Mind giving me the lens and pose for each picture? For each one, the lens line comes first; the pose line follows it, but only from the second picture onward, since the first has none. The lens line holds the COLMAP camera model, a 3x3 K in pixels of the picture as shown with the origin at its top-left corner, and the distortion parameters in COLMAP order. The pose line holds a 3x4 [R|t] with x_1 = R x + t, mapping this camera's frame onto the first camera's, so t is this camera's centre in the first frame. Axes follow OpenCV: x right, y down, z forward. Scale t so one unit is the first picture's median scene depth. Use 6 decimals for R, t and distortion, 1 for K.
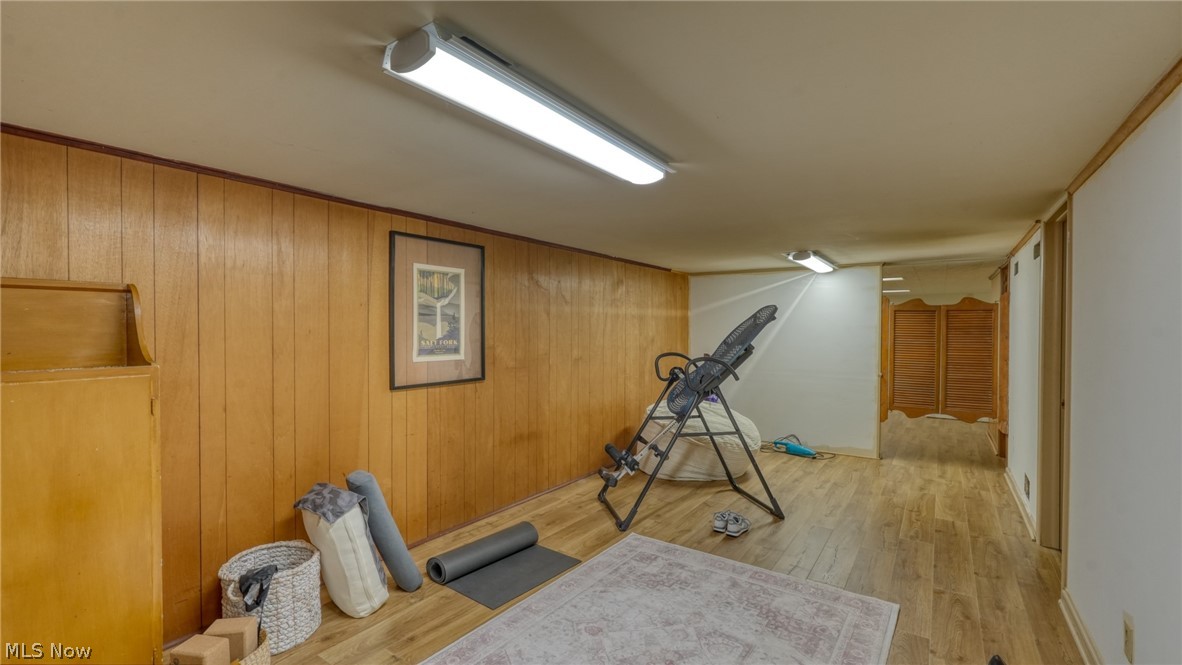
lens RADIAL K [[517.0, 0, 588.9], [0, 517.0, 332.1], [0, 0, 1]] dist [-0.009211, 0.002011]
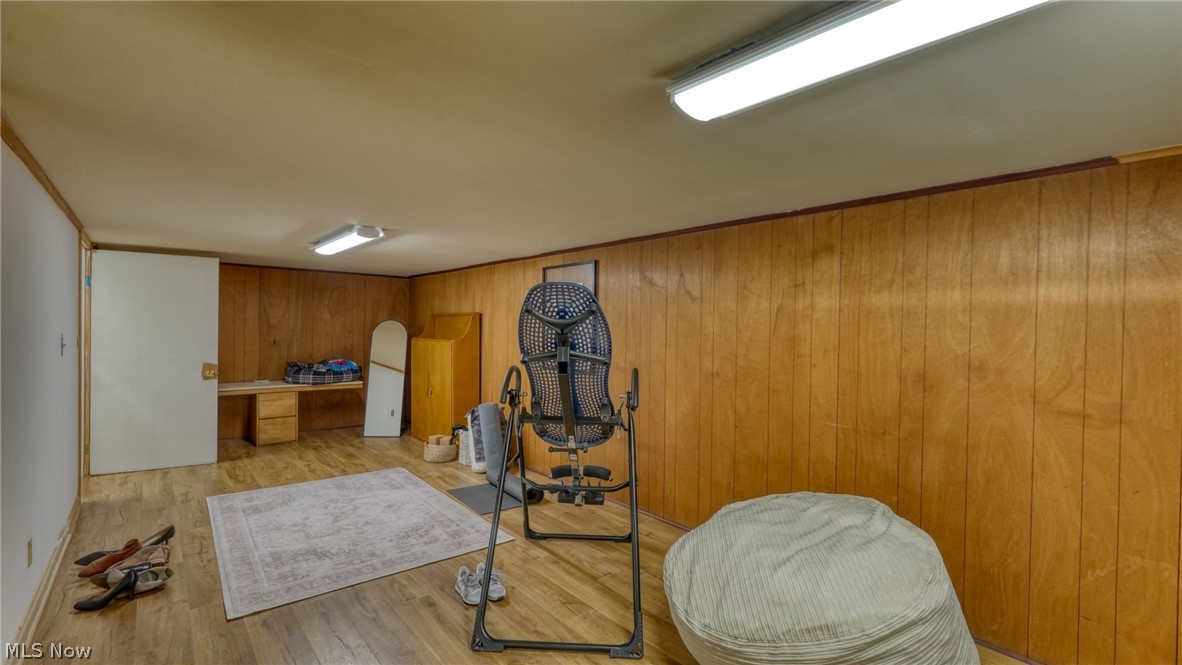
lens RADIAL K [[517.0, 0, 591.0], [0, 517.0, 334.7], [0, 0, 1]] dist [-0.009211, 0.002011]
pose [[-0.255931, 0.002546, -0.966692, 1.155990], [-0.026142, 0.999613, 0.009554, -0.010184], [0.966341, 0.027717, -0.255766, 1.609800]]
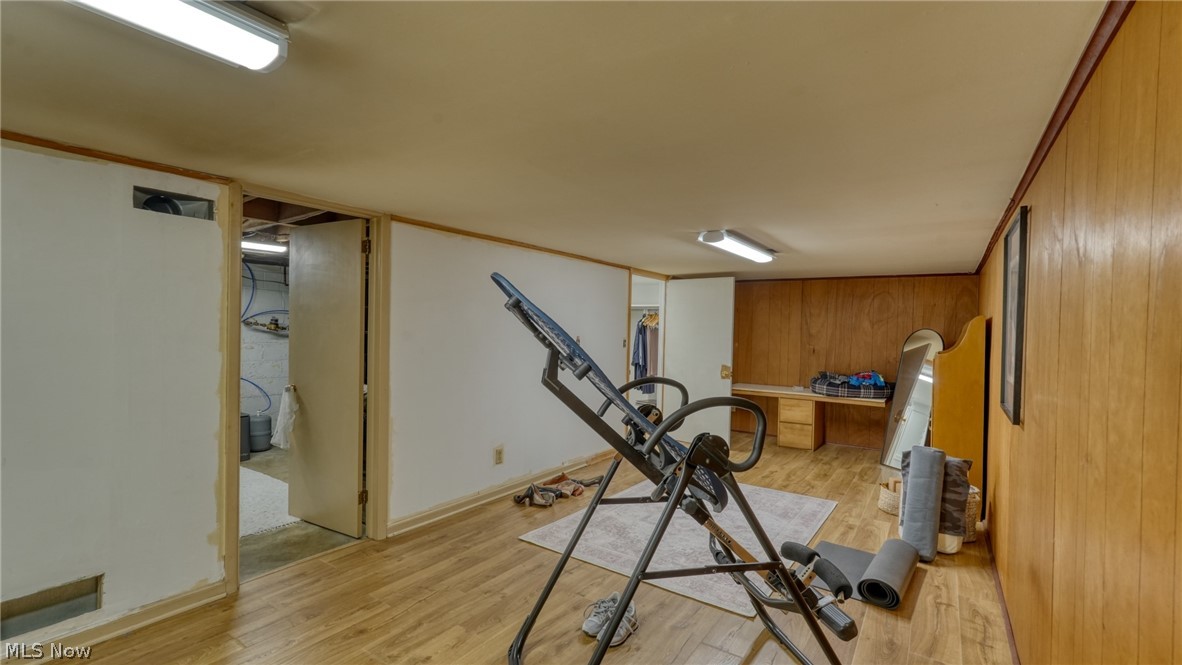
lens RADIAL K [[517.0, 0, 591.4], [0, 517.0, 330.3], [0, 0, 1]] dist [-0.009211, 0.002011]
pose [[-0.999679, -0.025094, -0.003548, 0.376323], [-0.025136, 0.999607, 0.012387, -0.017189], [0.003236, 0.012472, -0.999917, 2.001576]]
